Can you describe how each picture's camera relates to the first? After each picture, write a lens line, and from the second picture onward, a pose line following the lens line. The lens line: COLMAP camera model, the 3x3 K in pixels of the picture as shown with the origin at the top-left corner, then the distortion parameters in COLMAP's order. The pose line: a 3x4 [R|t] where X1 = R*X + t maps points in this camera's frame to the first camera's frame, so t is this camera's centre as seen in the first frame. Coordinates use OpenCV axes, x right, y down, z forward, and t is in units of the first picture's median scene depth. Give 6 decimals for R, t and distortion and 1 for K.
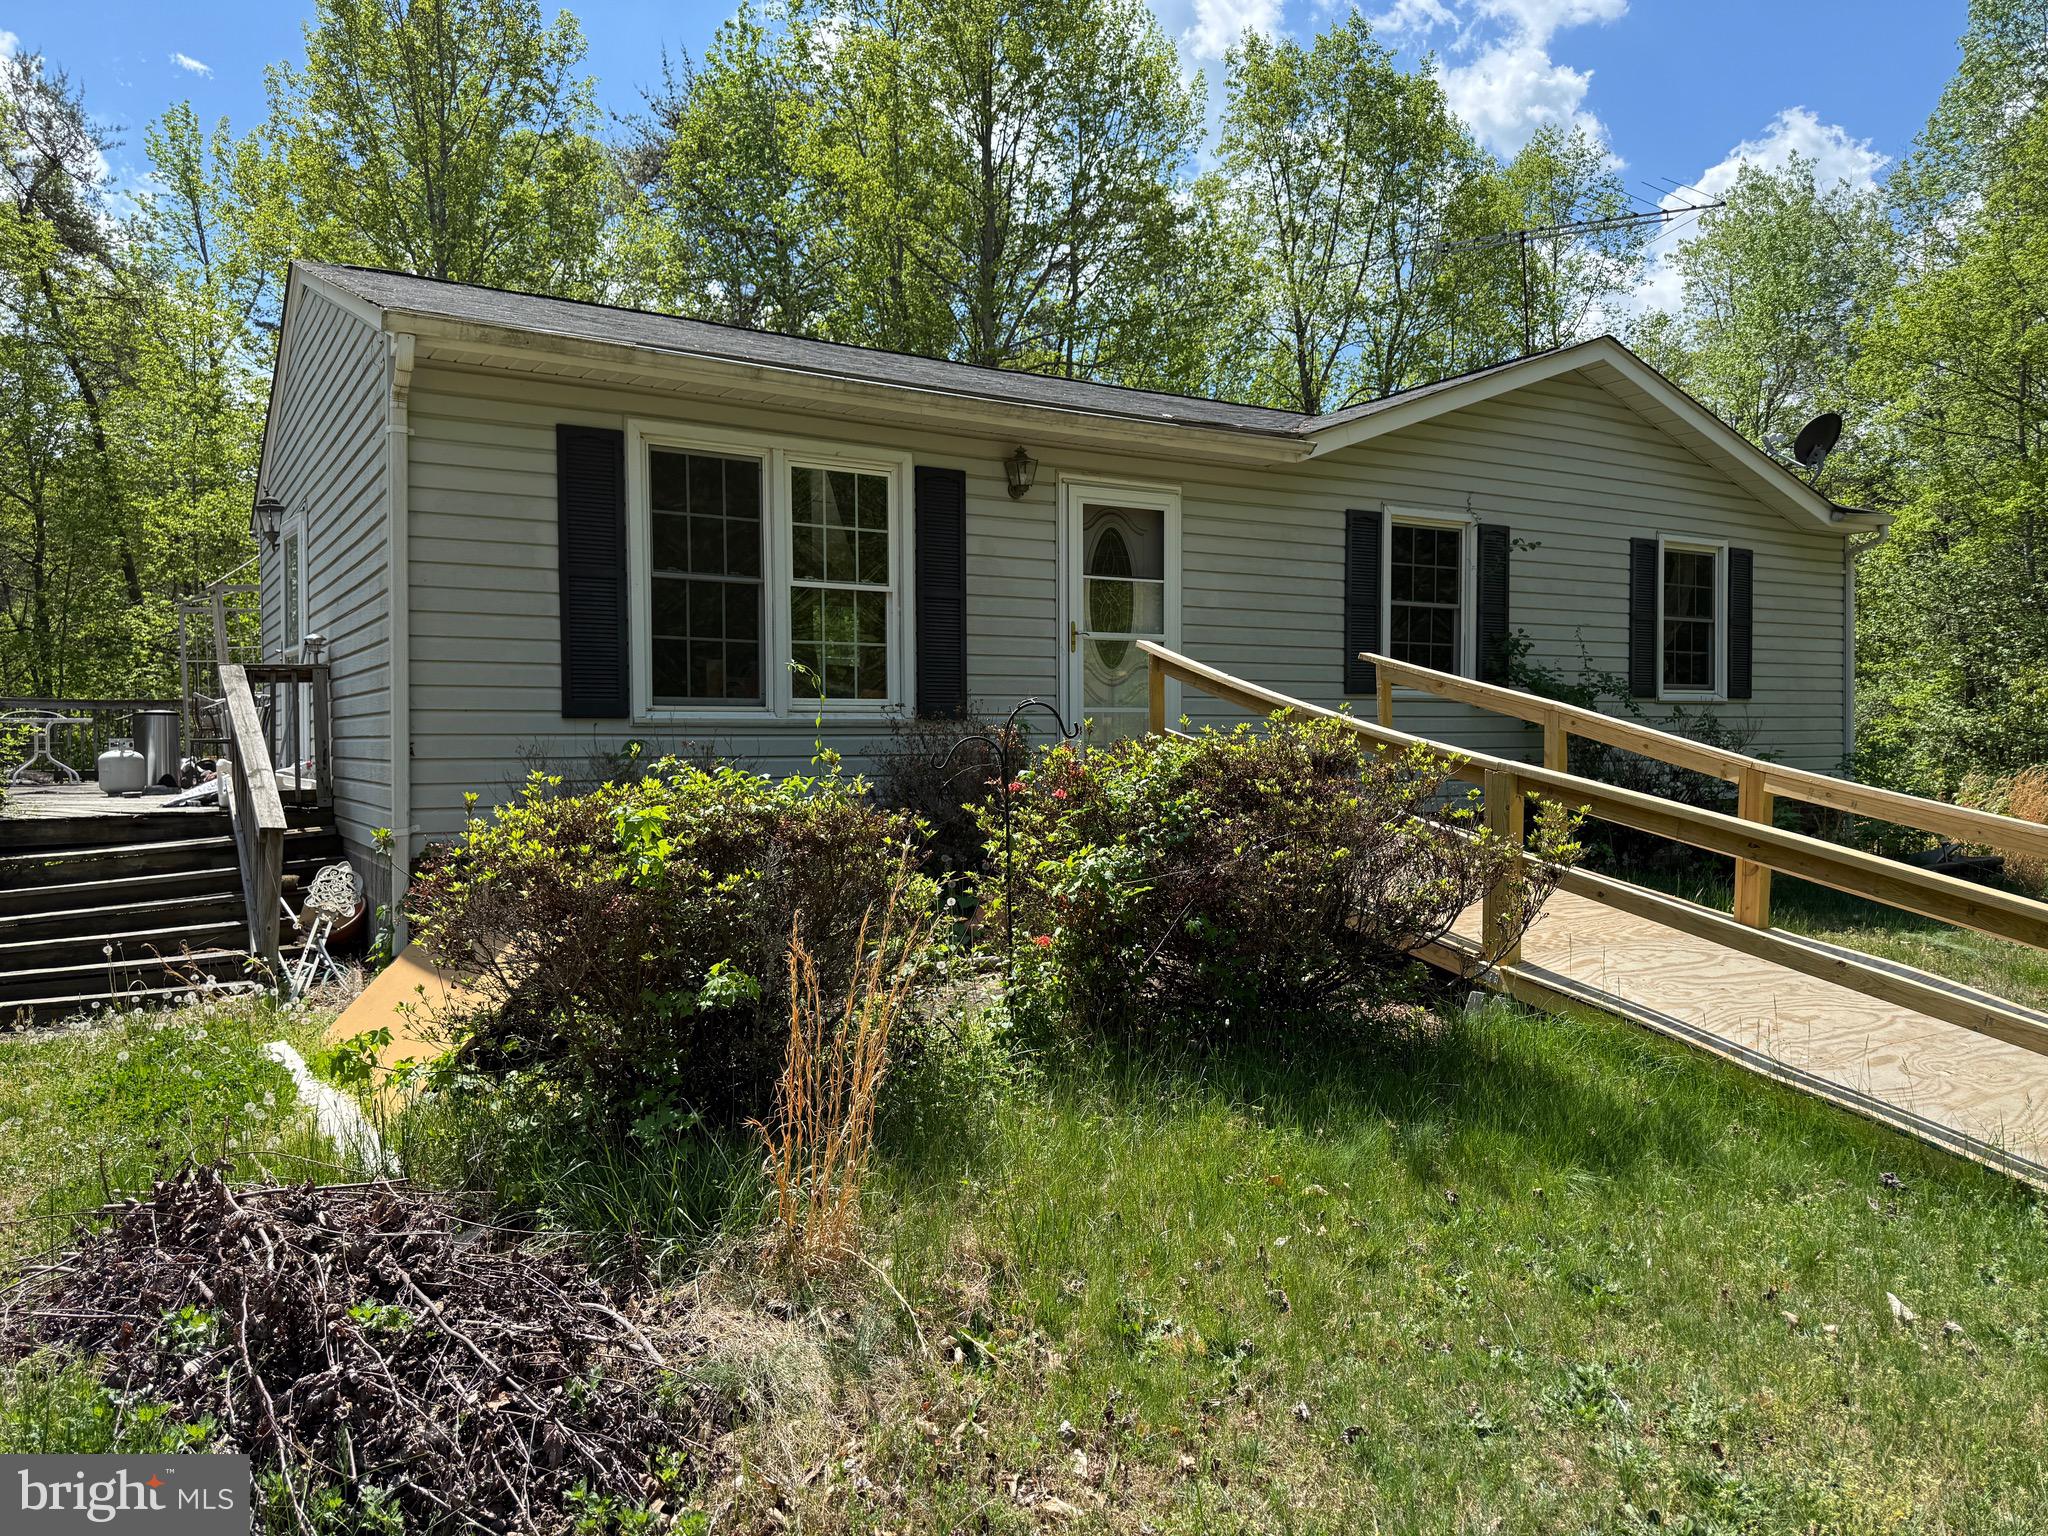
lens RADIAL K [[1450.3, 0, 1028.9], [0, 1450.3, 765.5], [0, 0, 1]] dist [0.072604, -0.080861]
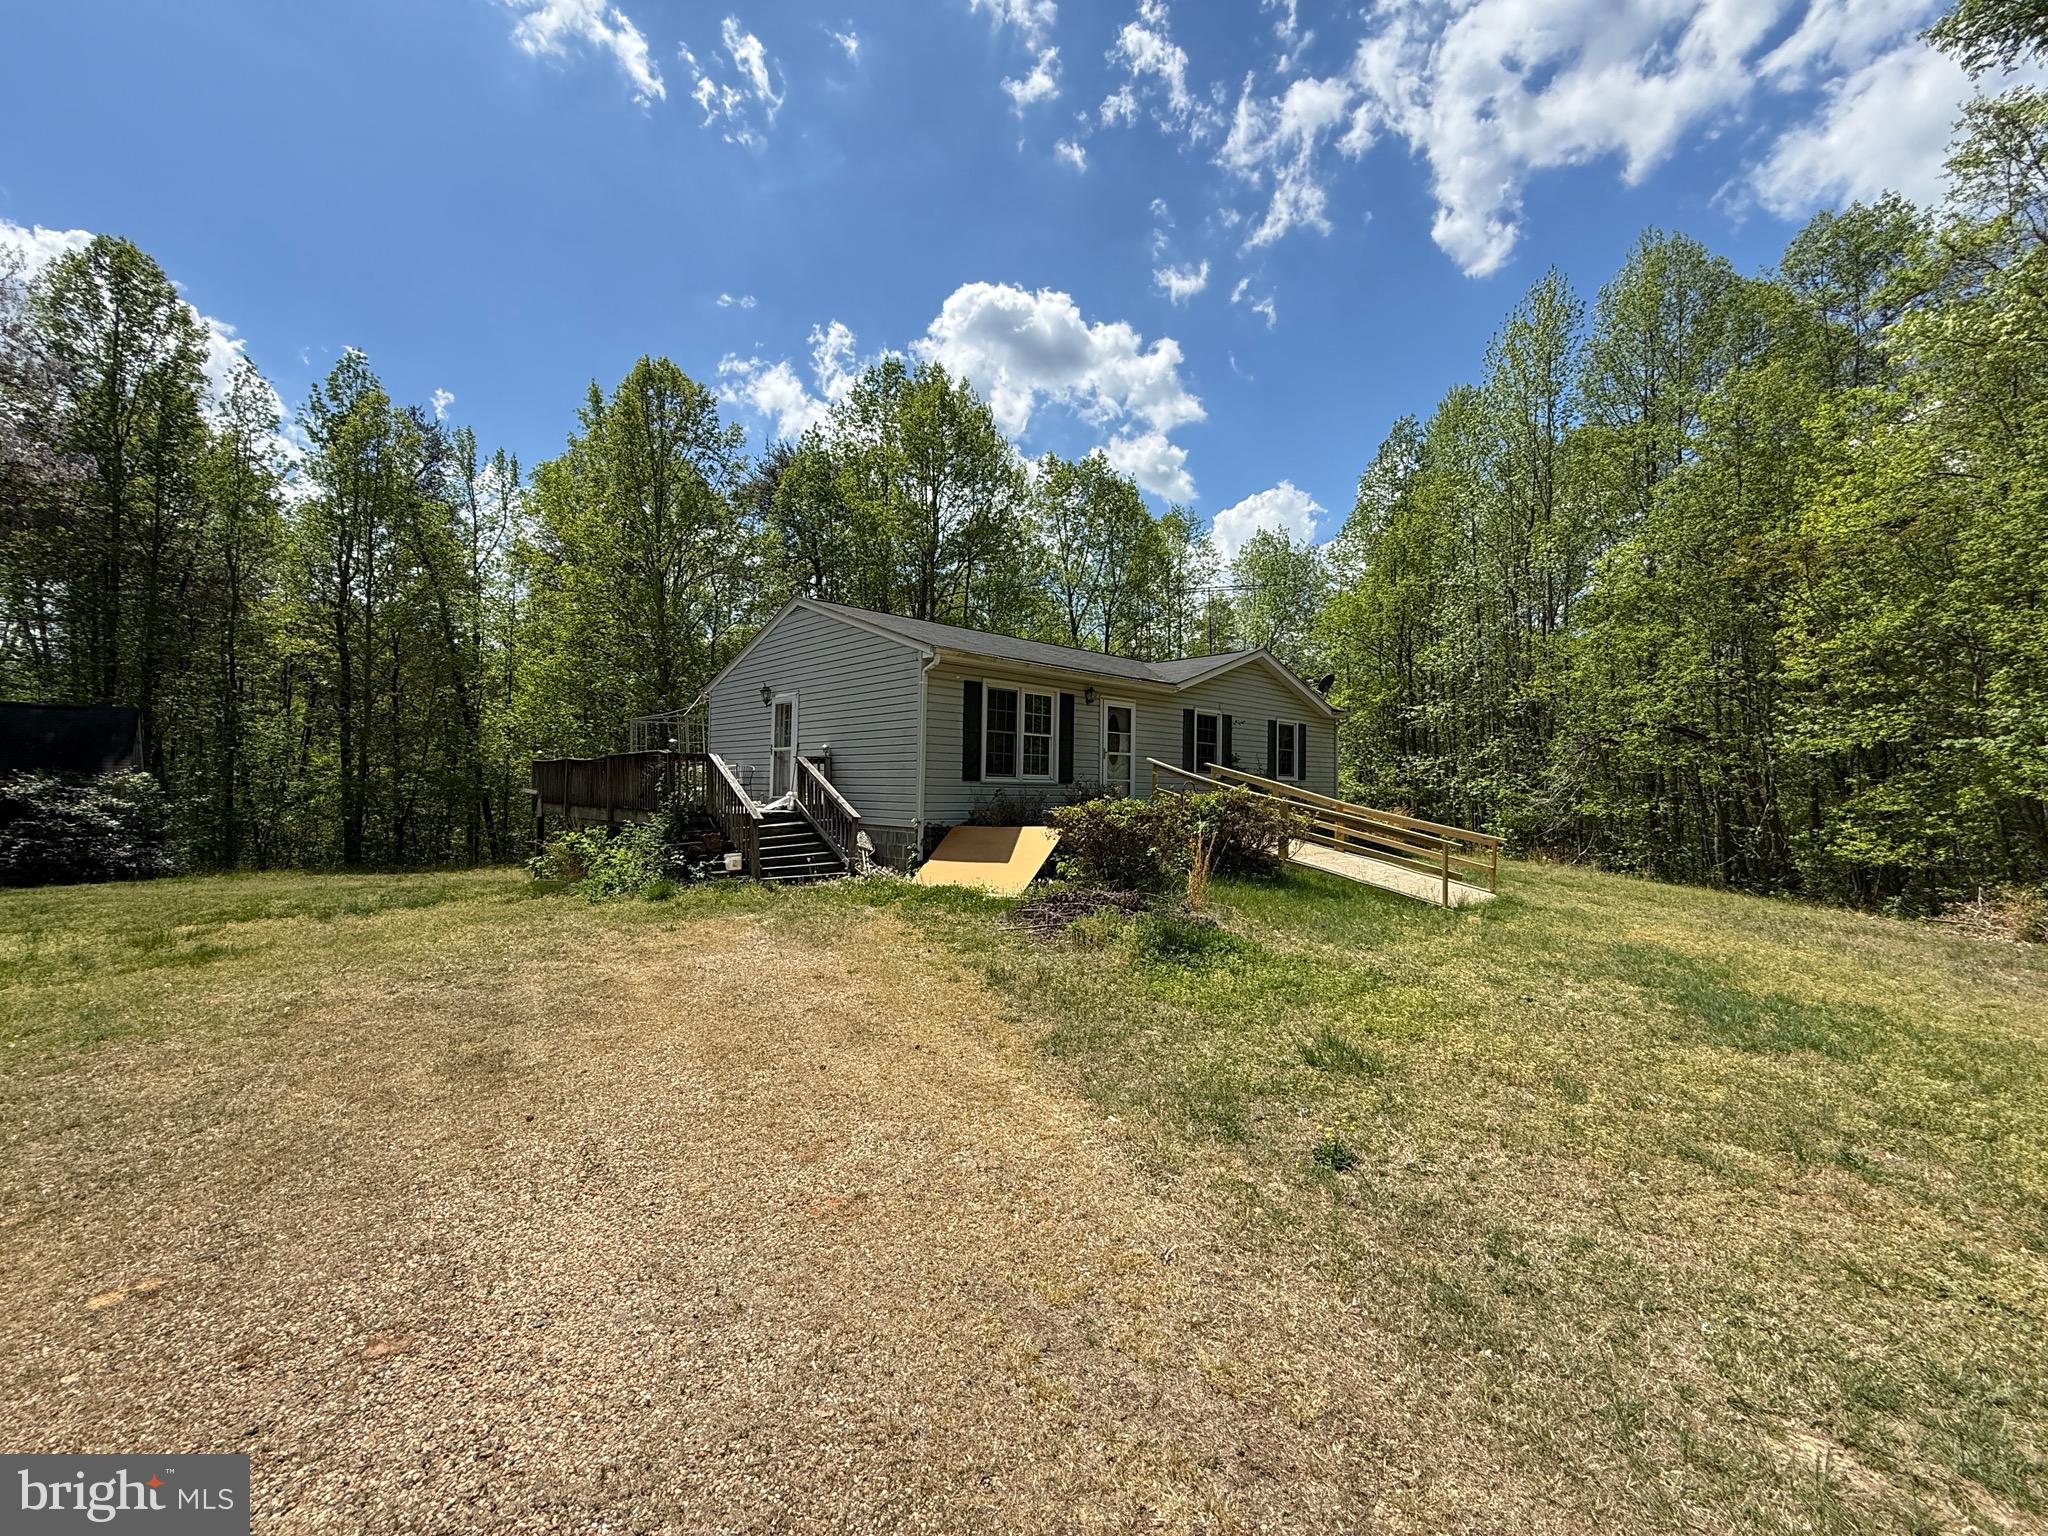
lens RADIAL K [[821.1, 0, 1036.2], [0, 821.1, 772.2], [0, 0, 1]] dist [0.001626, 0.000031]
pose [[0.977633, 0.023949, 0.208950, -0.421420], [-0.016033, 0.999091, -0.039499, 0.010574], [-0.209706, 0.035265, 0.977128, -0.502446]]
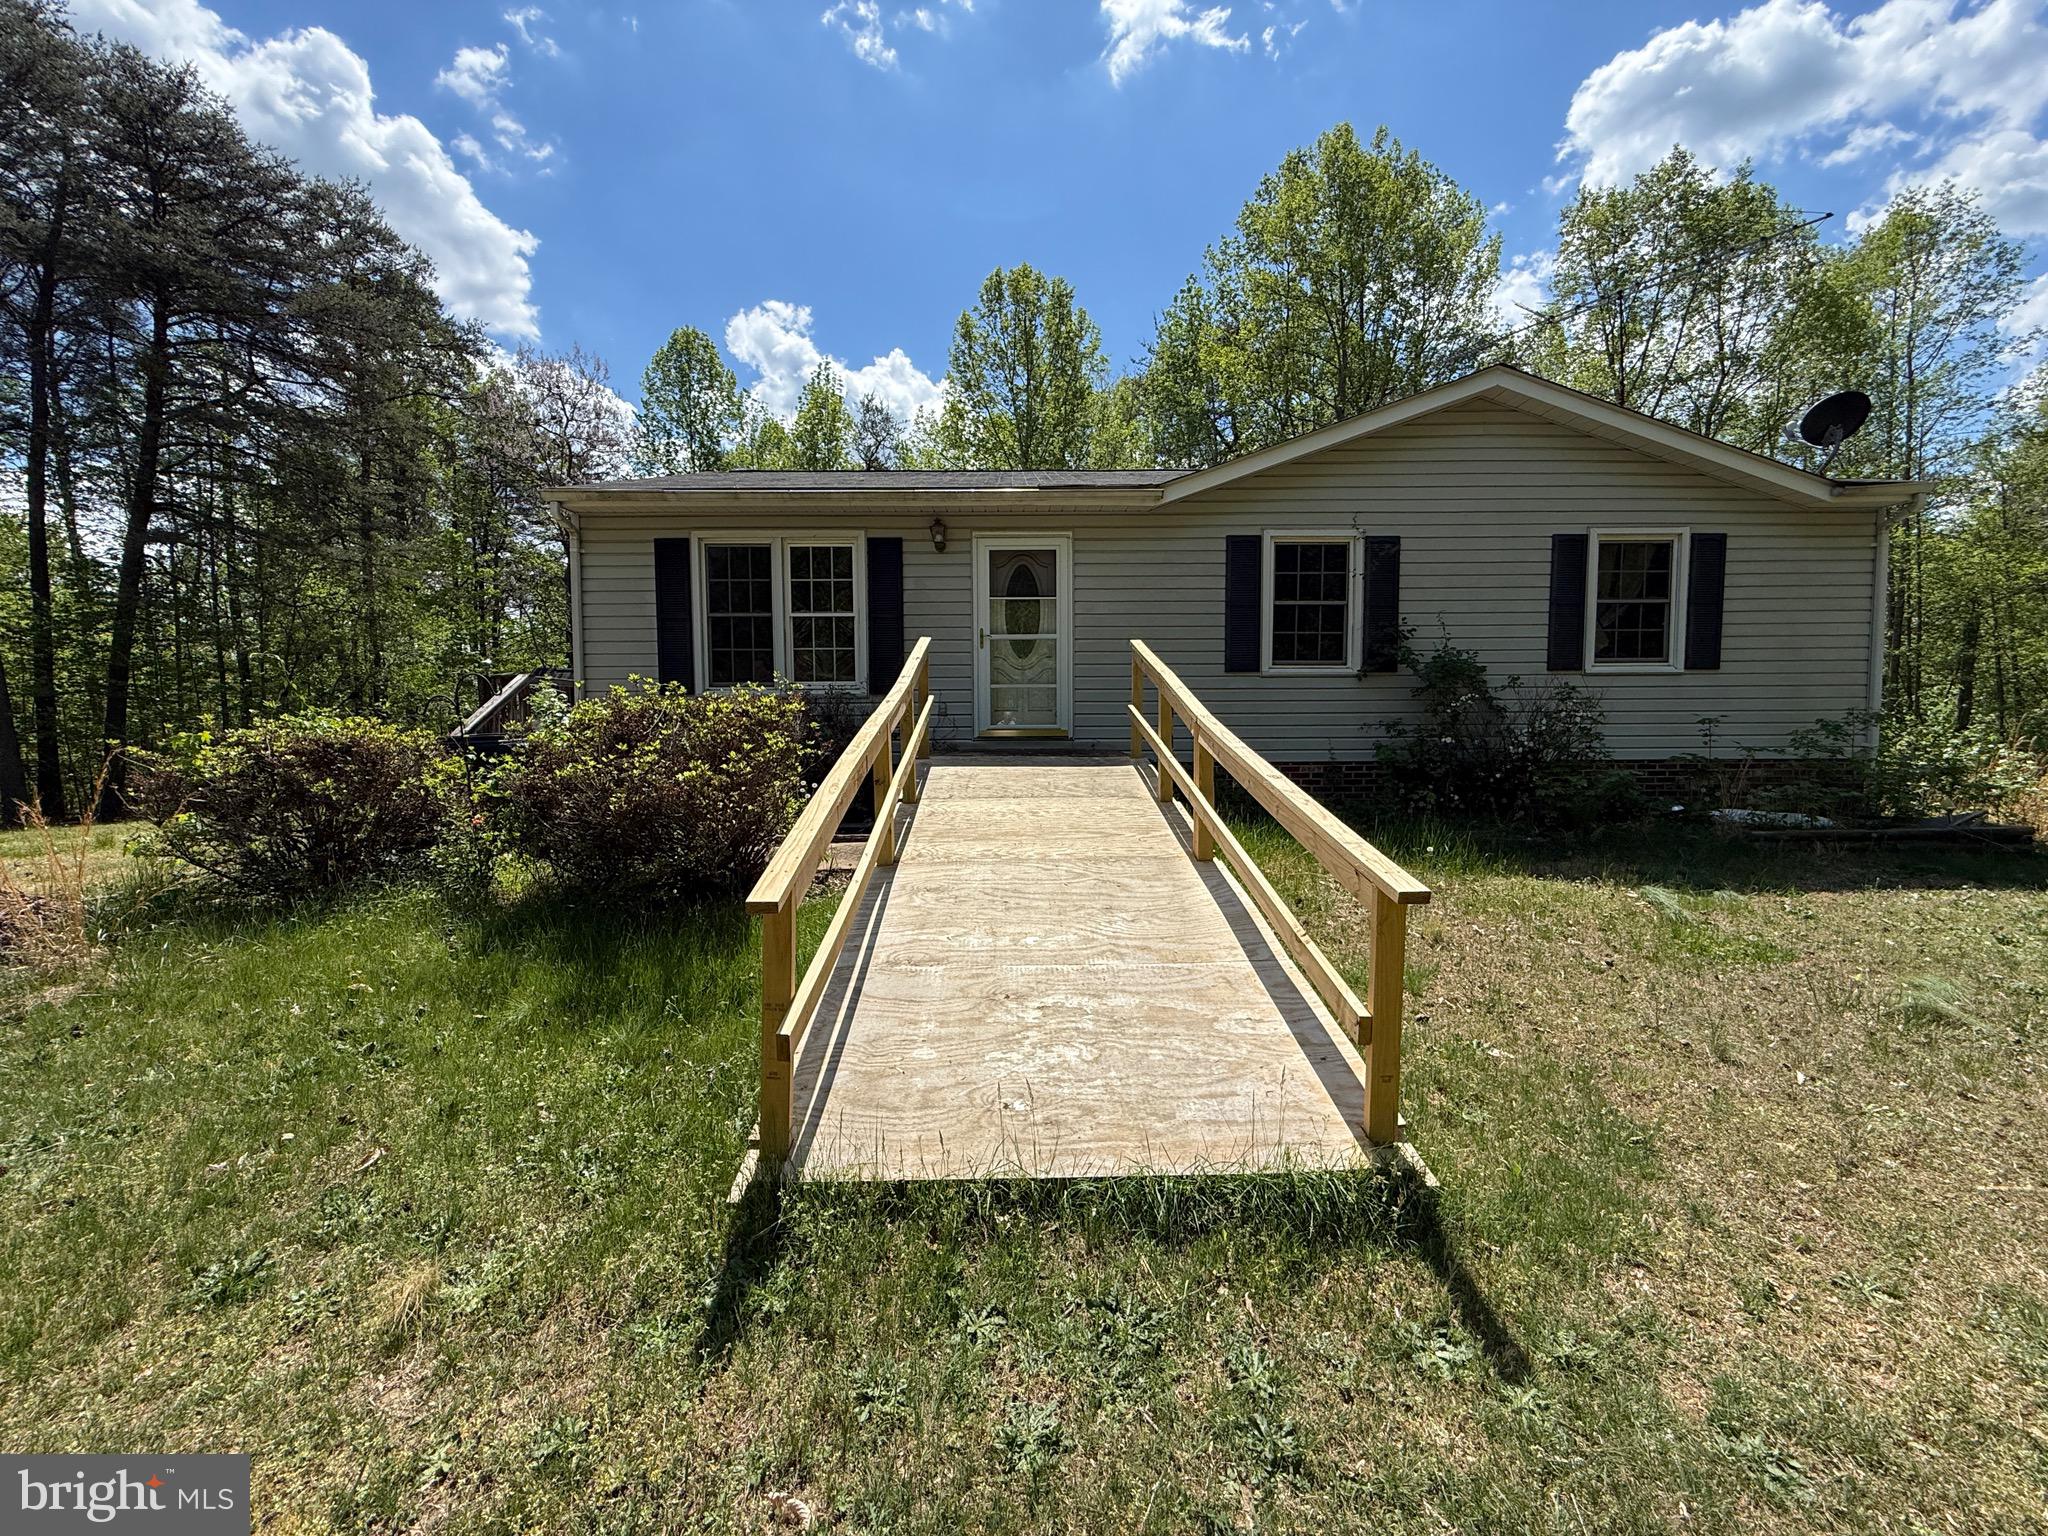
lens RADIAL K [[821.1, 0, 1059.0], [0, 821.1, 772.5], [0, 0, 1]] dist [0.001626, 0.000031]
pose [[0.851634, 0.046597, -0.522062, 0.562948], [-0.009508, 0.997250, 0.073500, -0.011164], [0.524051, -0.057631, 0.849735, 0.286278]]
